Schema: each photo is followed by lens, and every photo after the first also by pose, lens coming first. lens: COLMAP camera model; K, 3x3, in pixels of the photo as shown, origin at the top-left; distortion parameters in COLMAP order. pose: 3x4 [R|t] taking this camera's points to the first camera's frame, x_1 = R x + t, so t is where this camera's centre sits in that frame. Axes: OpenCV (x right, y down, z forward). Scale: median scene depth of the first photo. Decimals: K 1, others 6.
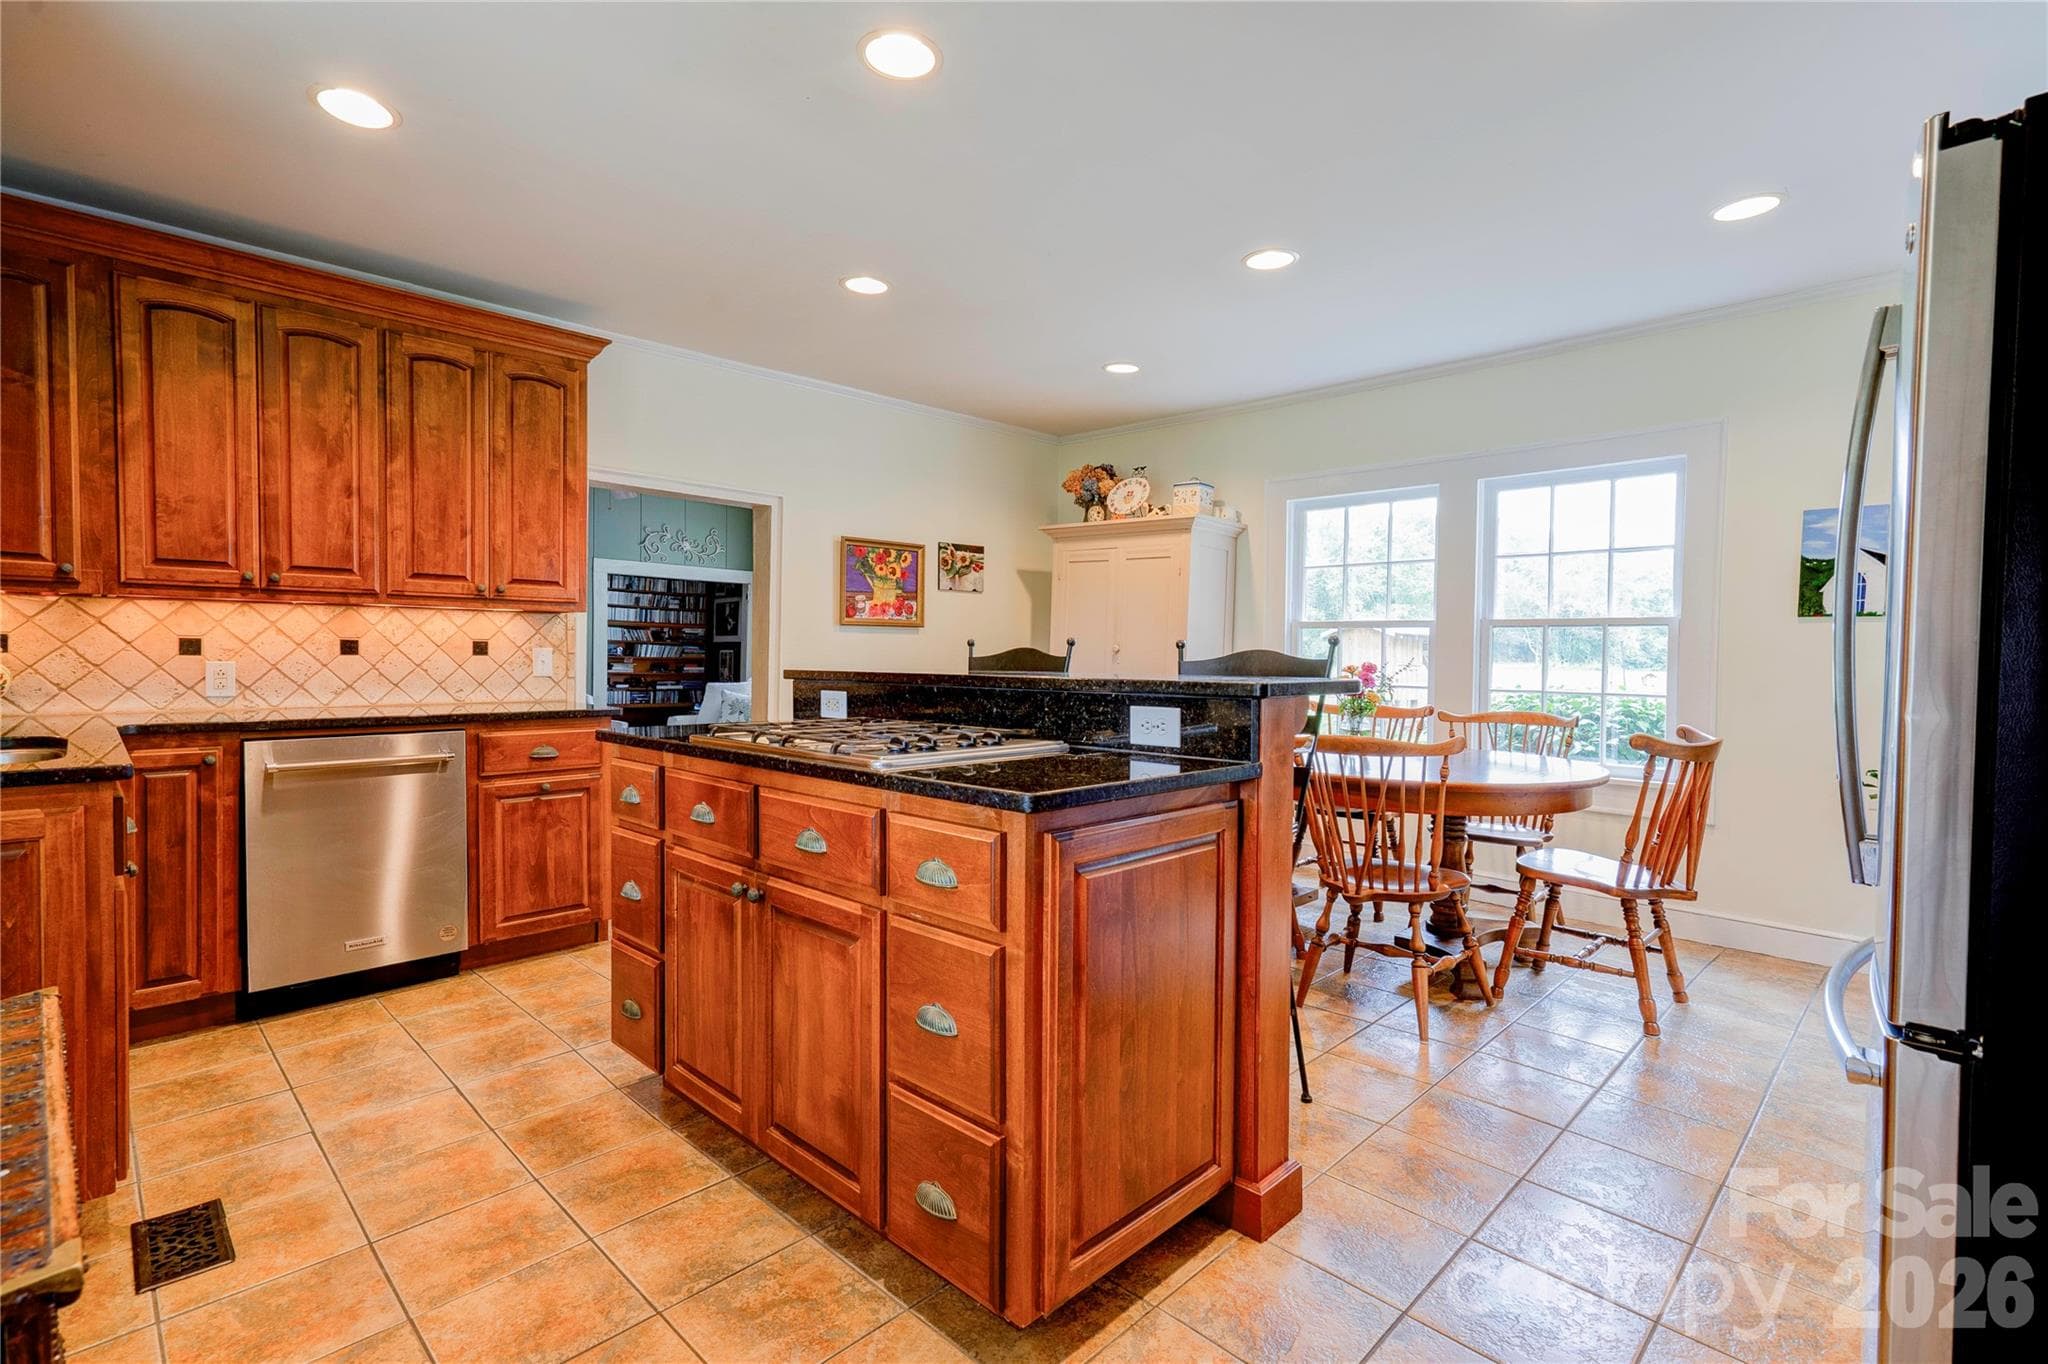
lens RADIAL K [[956.9, 0, 1008.4], [0, 956.9, 675.8], [0, 0, 1]] dist [-0.010124, 0.016038]
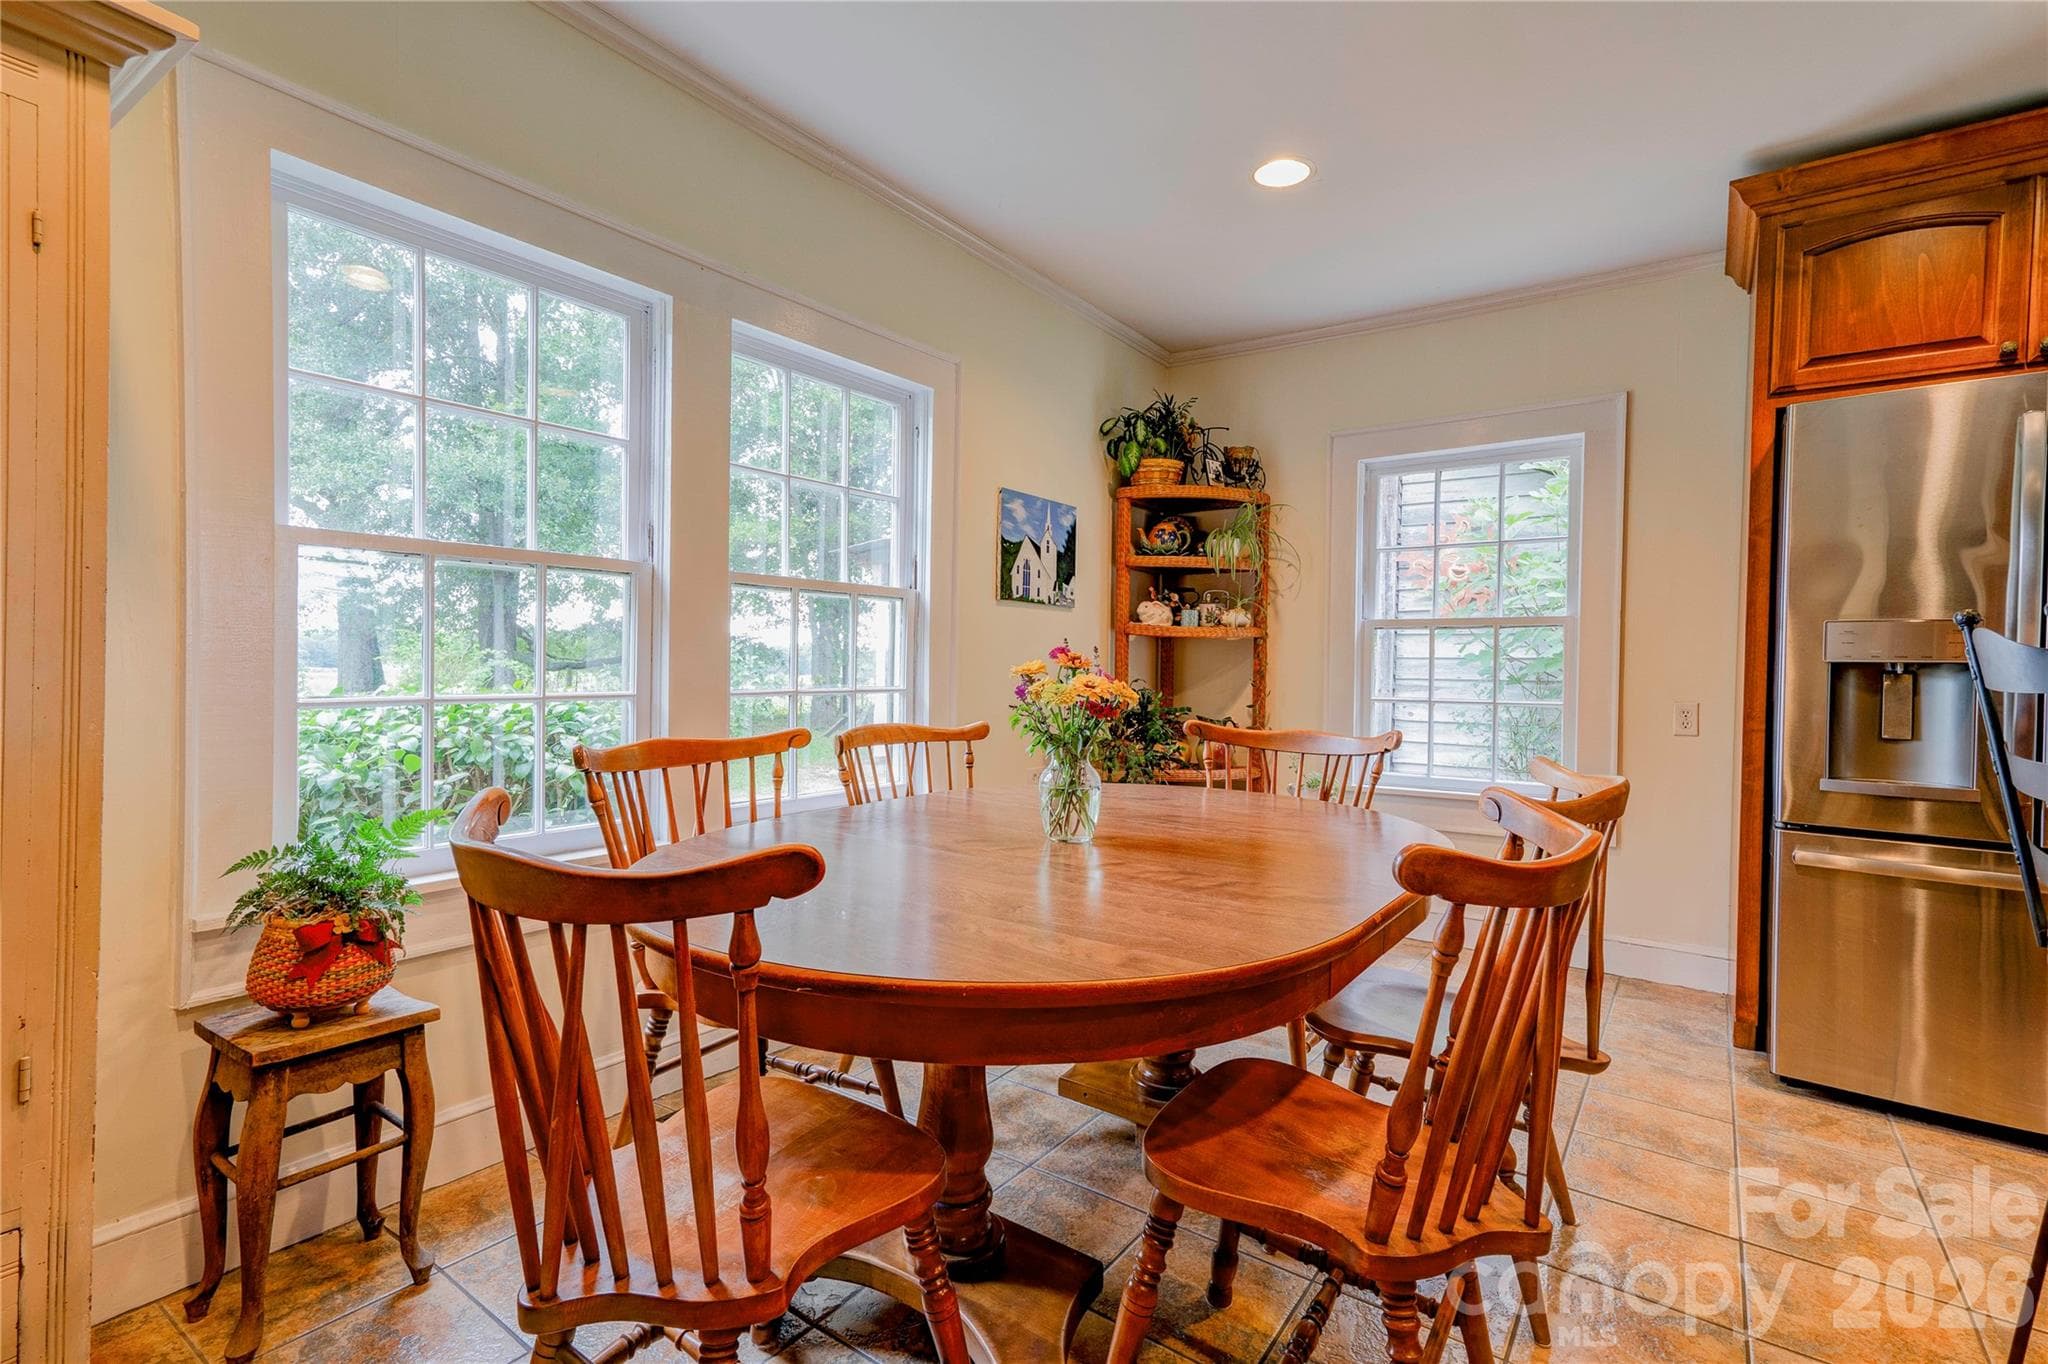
lens RADIAL K [[956.9, 0, 1008.4], [0, 956.9, 675.8], [0, 0, 1]] dist [-0.010124, 0.016038]
pose [[-0.170019, -0.034180, 0.984848, -0.109696], [0.009511, 0.999295, 0.036323, -0.021309], [-0.985395, 0.015543, -0.169574, 1.183344]]
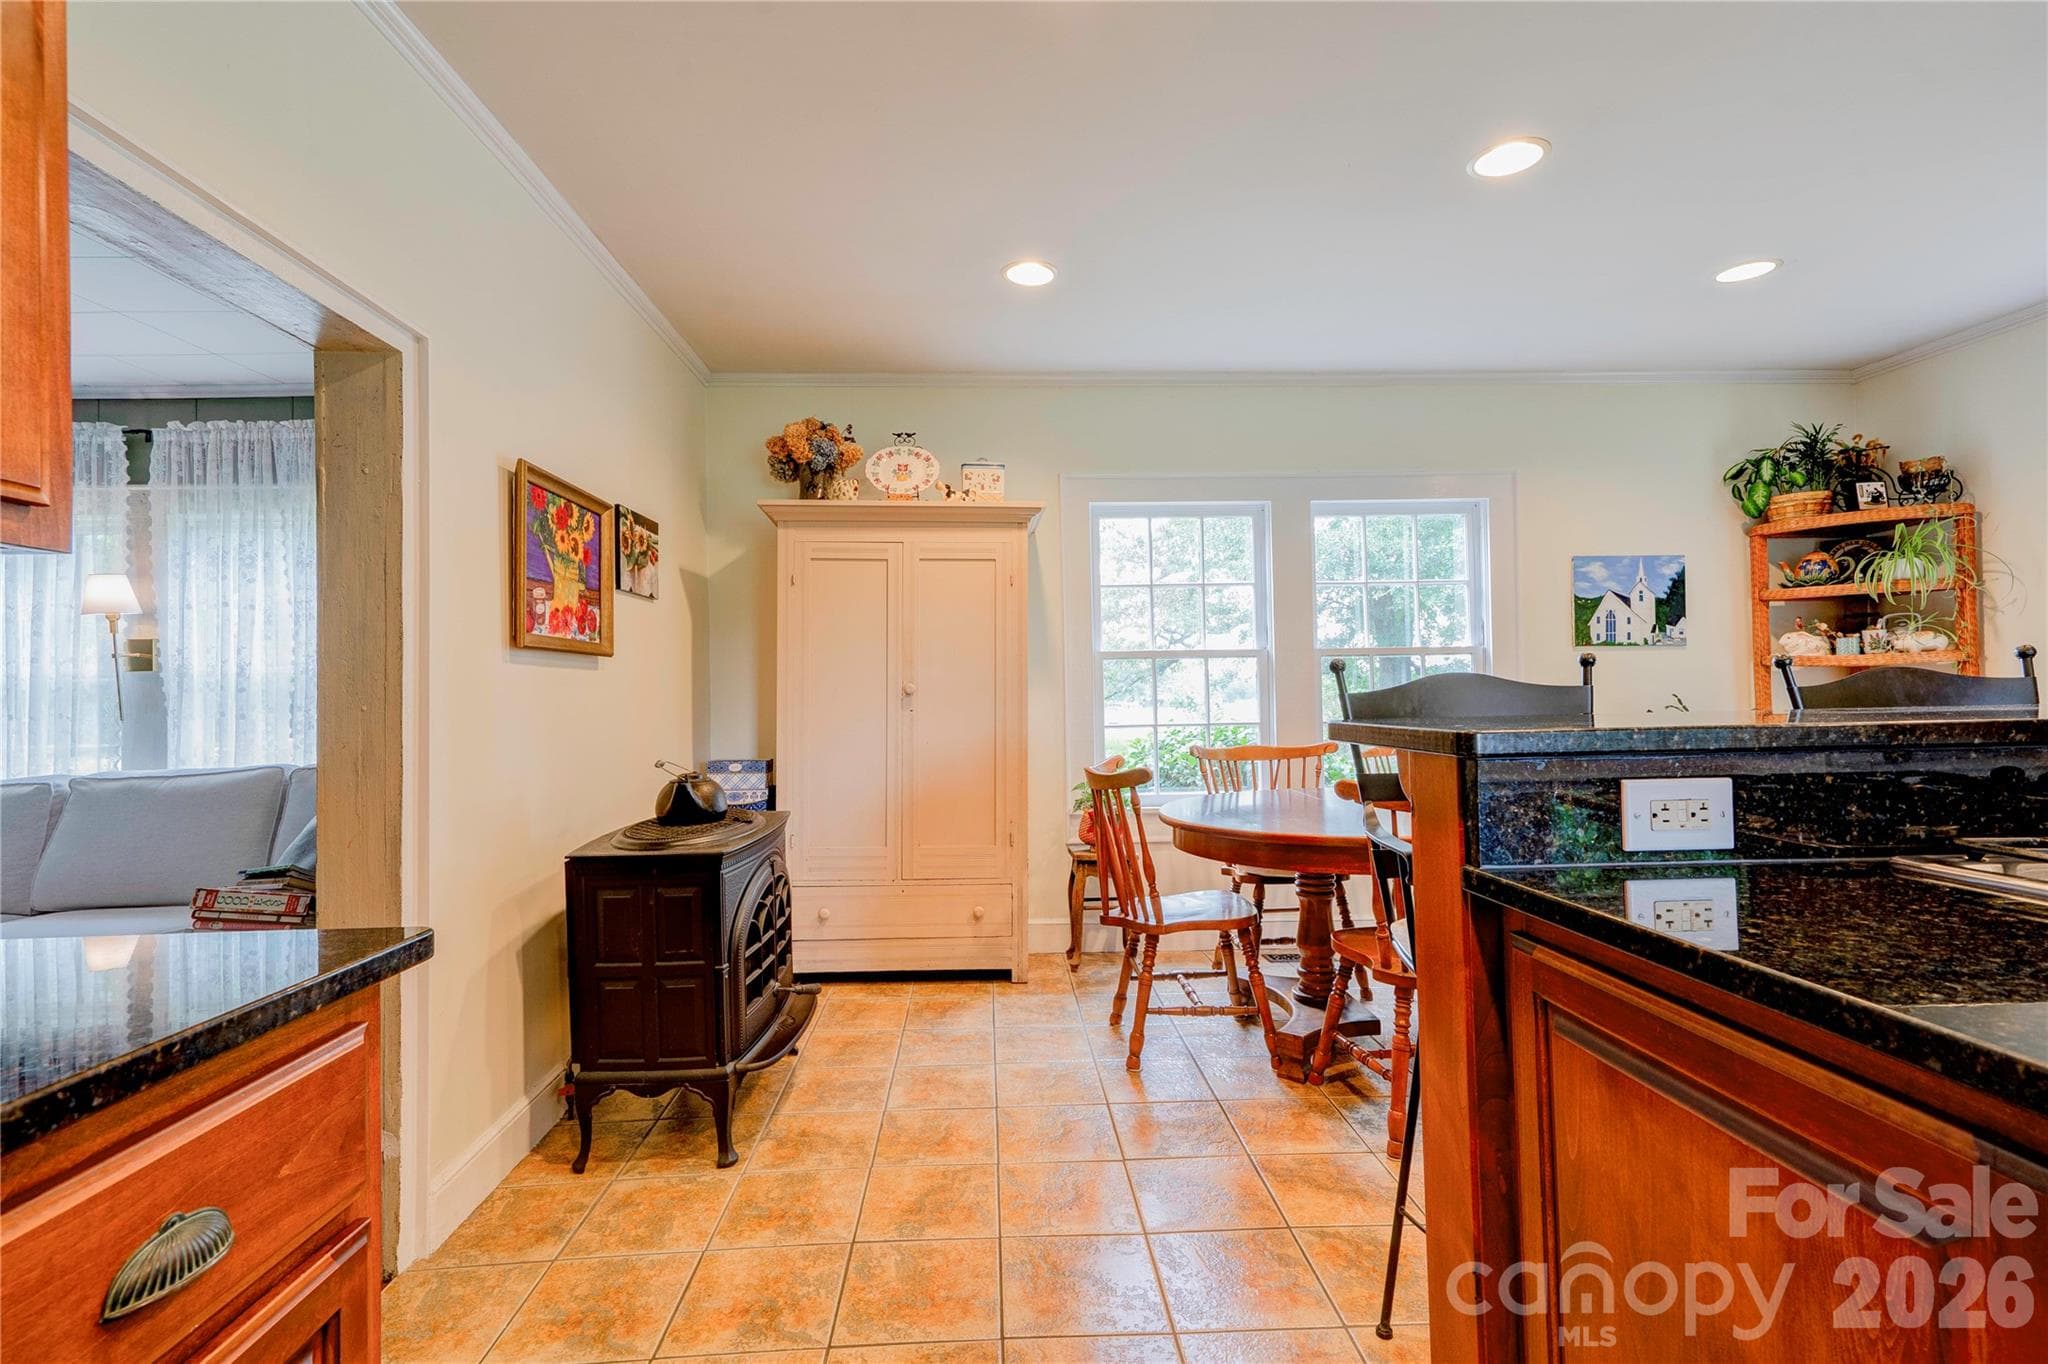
lens RADIAL K [[956.9, 0, 1008.4], [0, 956.9, 675.8], [0, 0, 1]] dist [-0.010124, 0.016038]
pose [[0.679953, -0.006814, 0.733224, -0.508044], [0.045311, 0.998436, -0.032740, -0.019837], [-0.731854, 0.055484, 0.679199, 0.736593]]
